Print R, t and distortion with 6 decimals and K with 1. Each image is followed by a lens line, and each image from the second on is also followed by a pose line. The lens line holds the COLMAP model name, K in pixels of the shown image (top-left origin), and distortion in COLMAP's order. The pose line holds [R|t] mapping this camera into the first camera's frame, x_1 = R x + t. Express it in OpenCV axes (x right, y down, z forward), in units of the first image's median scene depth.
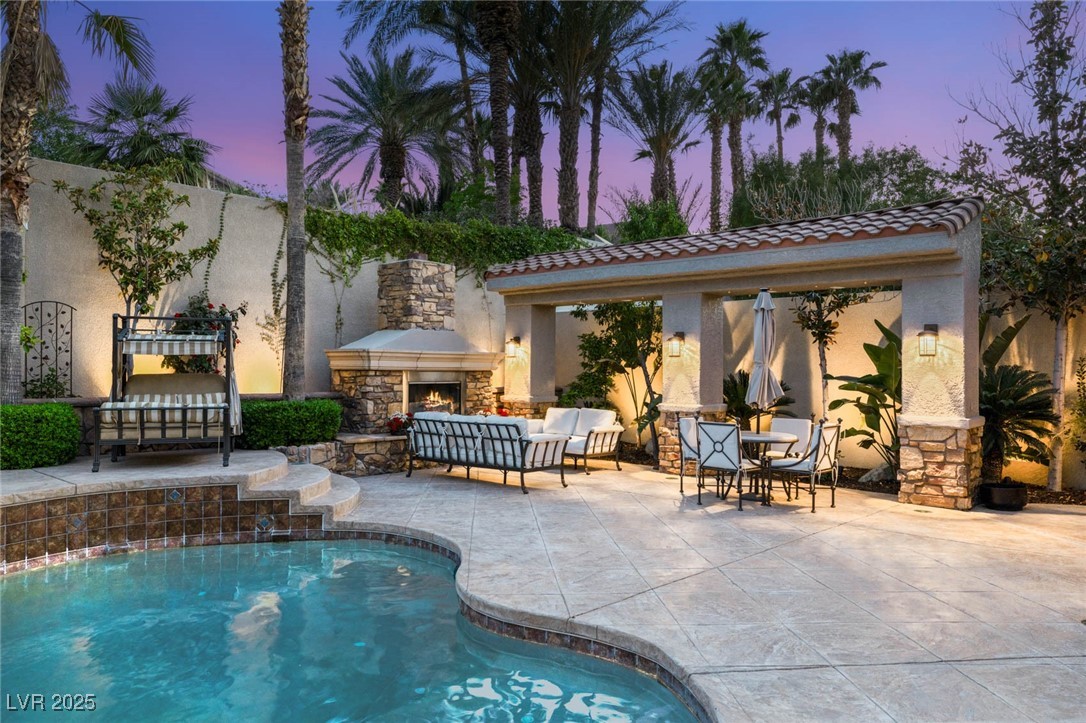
lens RADIAL K [[750.3, 0, 539.7], [0, 750.3, 361.3], [0, 0, 1]] dist [0.011688, 0.000010]
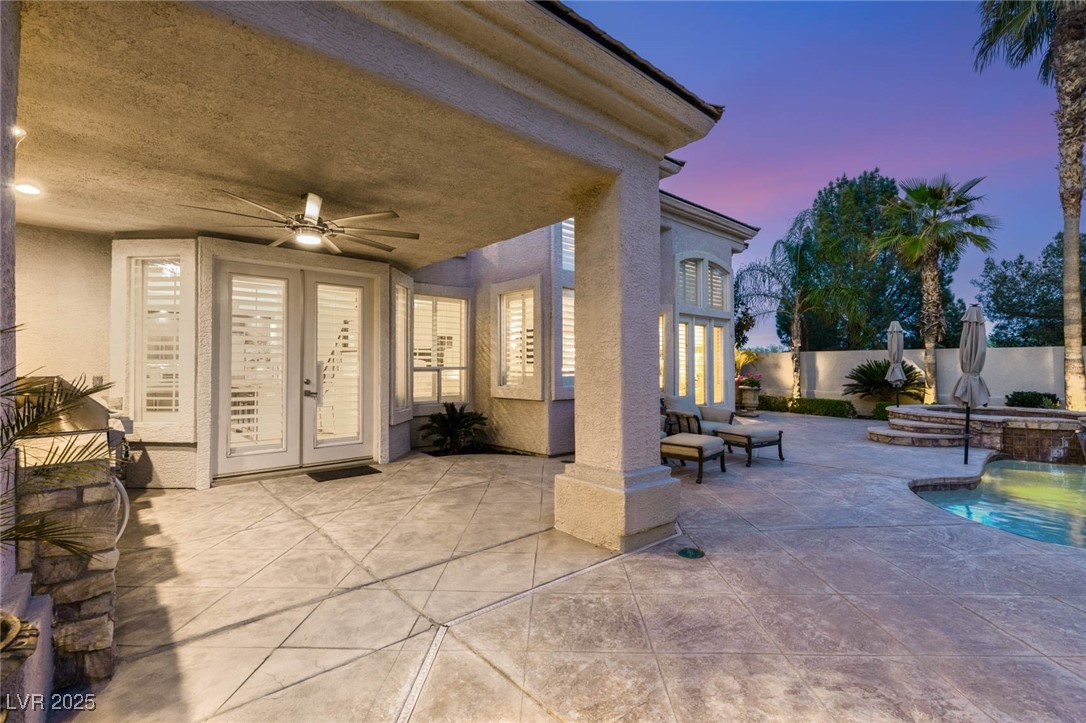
lens RADIAL K [[490.3, 0, 536.1], [0, 490.3, 357.1], [0, 0, 1]] dist [0.007616, -0.001512]
pose [[-0.993972, -0.006957, 0.109416, 0.340058], [-0.009576, 0.999680, -0.023432, 0.017687], [-0.109218, -0.024338, -0.993720, 0.687835]]
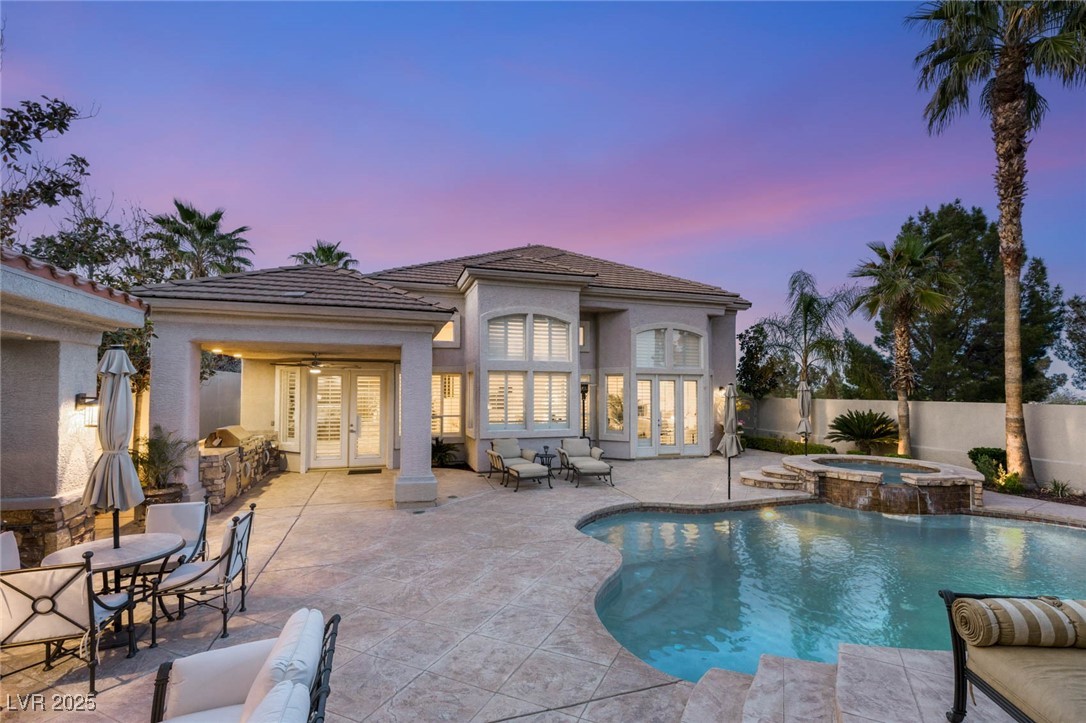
lens RADIAL K [[490.3, 0, 538.5], [0, 490.3, 373.7], [0, 0, 1]] dist [0.007616, -0.001512]
pose [[-0.862309, 0.005410, 0.506353, -0.223495], [-0.014076, 0.999300, -0.034647, -0.044088], [-0.506186, -0.037004, -0.861630, 0.895303]]
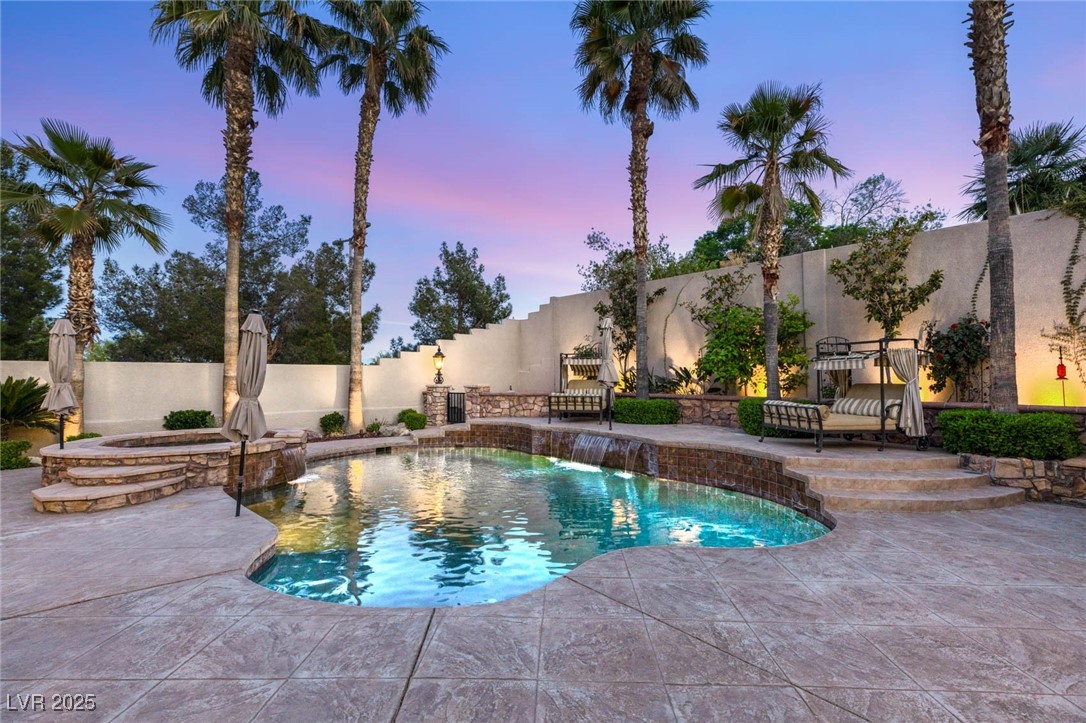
lens RADIAL K [[490.3, 0, 554.6], [0, 490.3, 356.6], [0, 0, 1]] dist [0.007616, -0.001512]
pose [[-0.100722, -0.048304, -0.993741, 0.321009], [0.008208, 0.998746, -0.049379, 0.005378], [0.994881, -0.013130, -0.100199, 0.392245]]
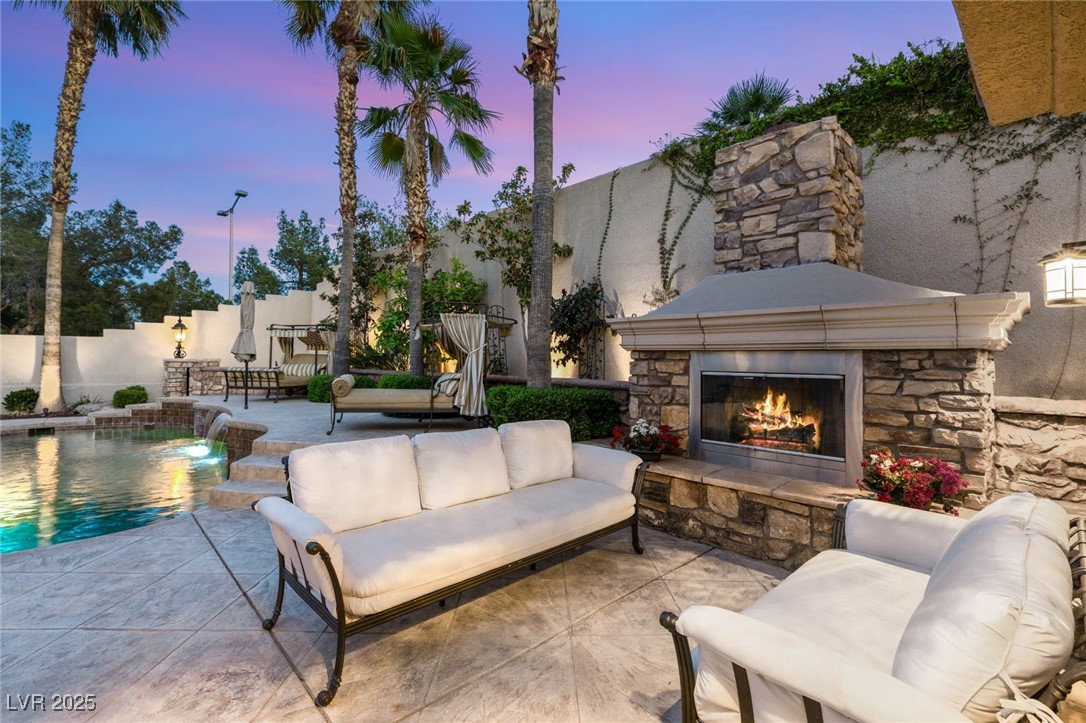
lens RADIAL K [[490.3, 0, 552.9], [0, 490.3, 346.7], [0, 0, 1]] dist [0.007616, -0.001512]
pose [[-0.067688, -0.032497, -0.997177, 0.189752], [0.000642, 0.999468, -0.032615, 0.020036], [0.997706, -0.002848, -0.067631, 0.874755]]
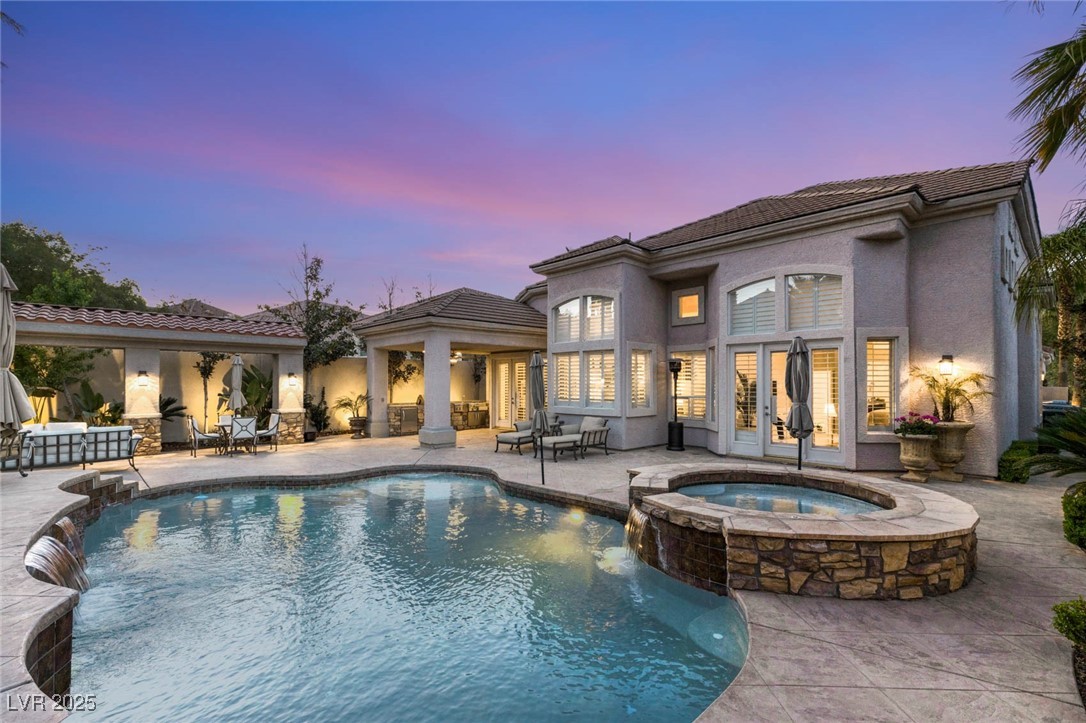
lens RADIAL K [[490.3, 0, 535.2], [0, 490.3, 373.8], [0, 0, 1]] dist [0.007616, -0.001512]
pose [[0.084702, 0.010425, 0.996352, -0.767636], [-0.004941, 0.999937, -0.010042, -0.023753], [-0.996394, -0.004072, 0.084748, 0.024250]]
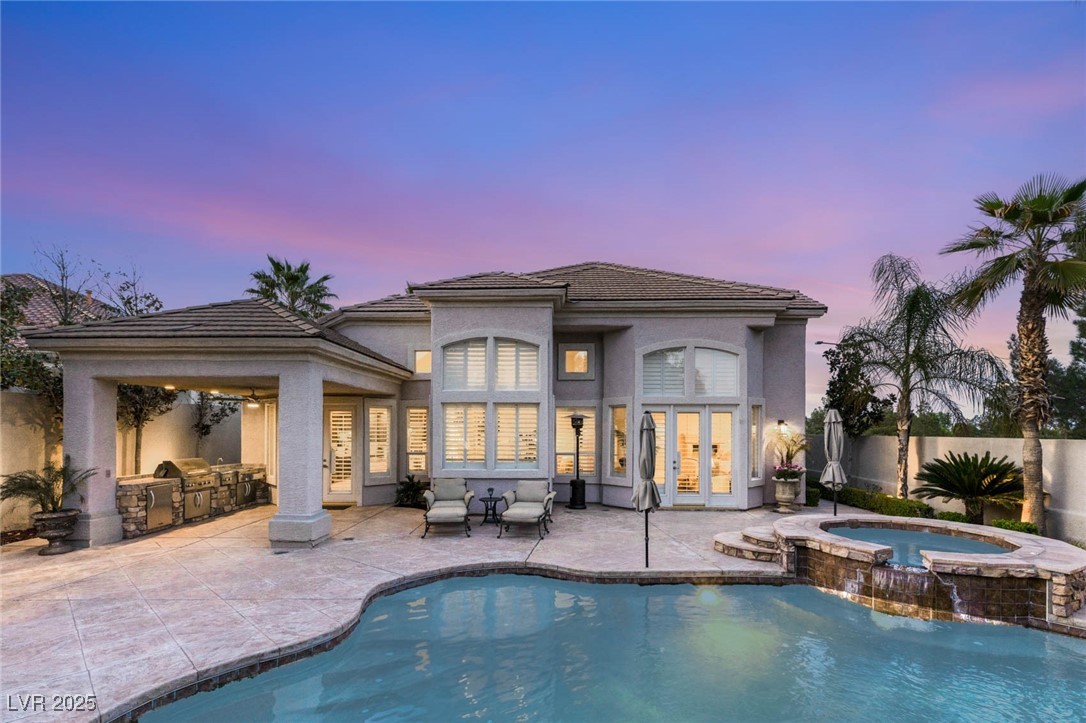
lens RADIAL K [[511.3, 0, 541.2], [0, 511.3, 423.2], [0, 0, 1]] dist [0.007319, 0.001610]
pose [[-0.649922, -0.001134, 0.760000, -0.464621], [-0.012501, 0.999880, -0.009198, -0.039353], [-0.759898, -0.015479, -0.649858, 0.555976]]
